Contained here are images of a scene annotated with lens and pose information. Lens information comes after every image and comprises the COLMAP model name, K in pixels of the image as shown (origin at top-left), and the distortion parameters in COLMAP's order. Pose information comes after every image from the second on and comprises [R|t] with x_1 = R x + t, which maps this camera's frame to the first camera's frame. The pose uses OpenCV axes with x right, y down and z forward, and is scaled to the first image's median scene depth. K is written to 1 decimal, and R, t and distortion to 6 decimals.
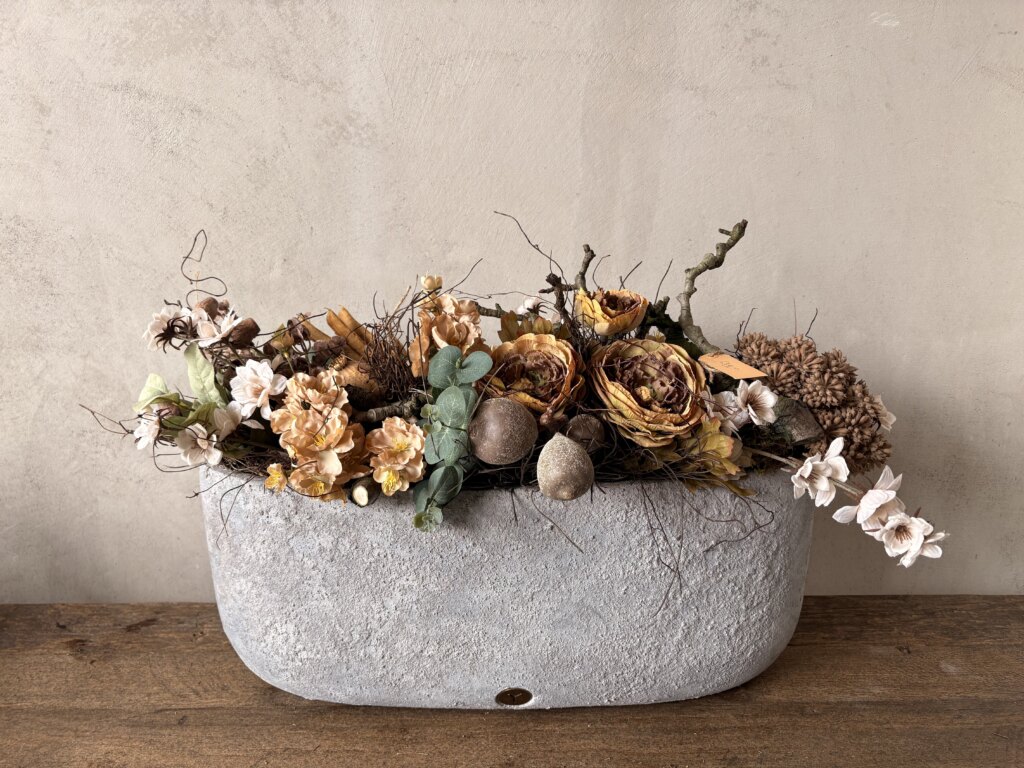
lens RADIAL K [[803.6, 0, 506.1], [0, 803.6, 383.3], [0, 0, 1]] dist [0.045357, -0.073511]
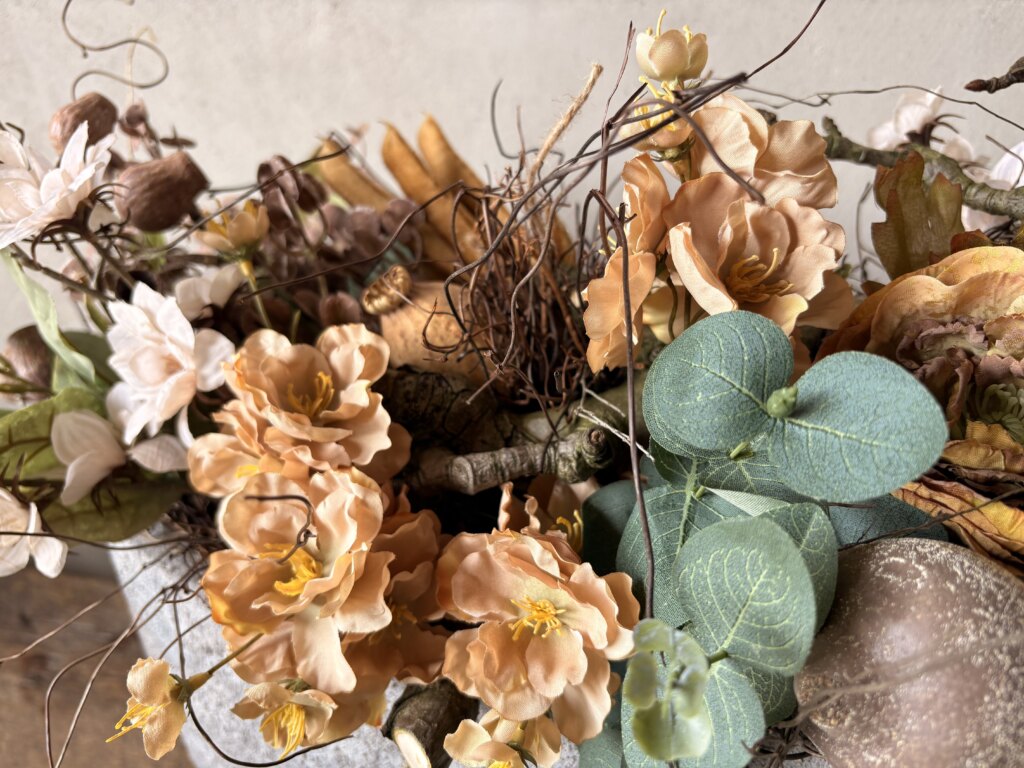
lens RADIAL K [[803.6, 0, 506.9], [0, 803.6, 391.3], [0, 0, 1]] dist [0.045357, -0.073511]
pose [[0.979644, 0.083204, -0.182688, -0.078563], [-0.032083, 0.963255, 0.266665, -0.074184], [0.198162, -0.255375, 0.946317, 0.602743]]
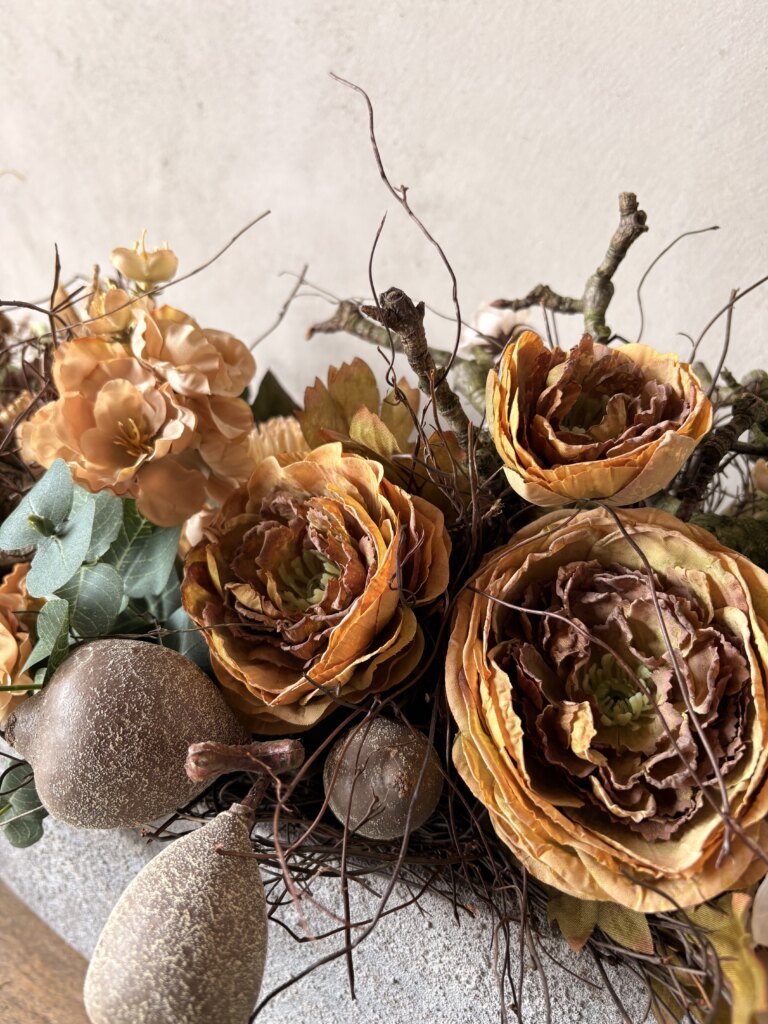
lens RADIAL K [[803.6, 0, 375.3], [0, 803.6, 512.0], [0, 0, 1]] dist [0.045357, -0.073511]
pose [[0.890717, 0.249019, -0.380279, 0.169241], [-0.139498, 0.945971, 0.292709, -0.127176], [0.432623, -0.207673, 0.877331, 0.603179]]
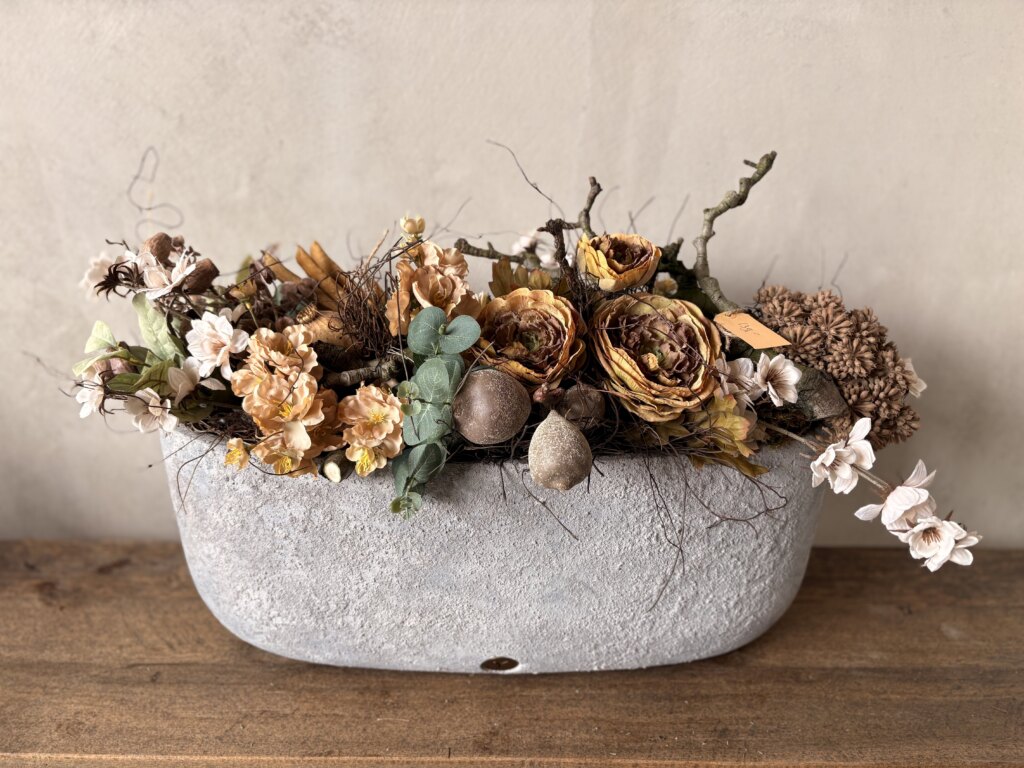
lens RADIAL K [[803.6, 0, 510.0], [0, 803.6, 393.0], [0, 0, 1]] dist [0.045357, -0.073511]
pose [[0.999783, 0.017998, 0.010462, 0.005684], [-0.019444, 0.986840, 0.160524, -0.079359], [-0.007435, -0.160693, 0.986976, 0.099946]]
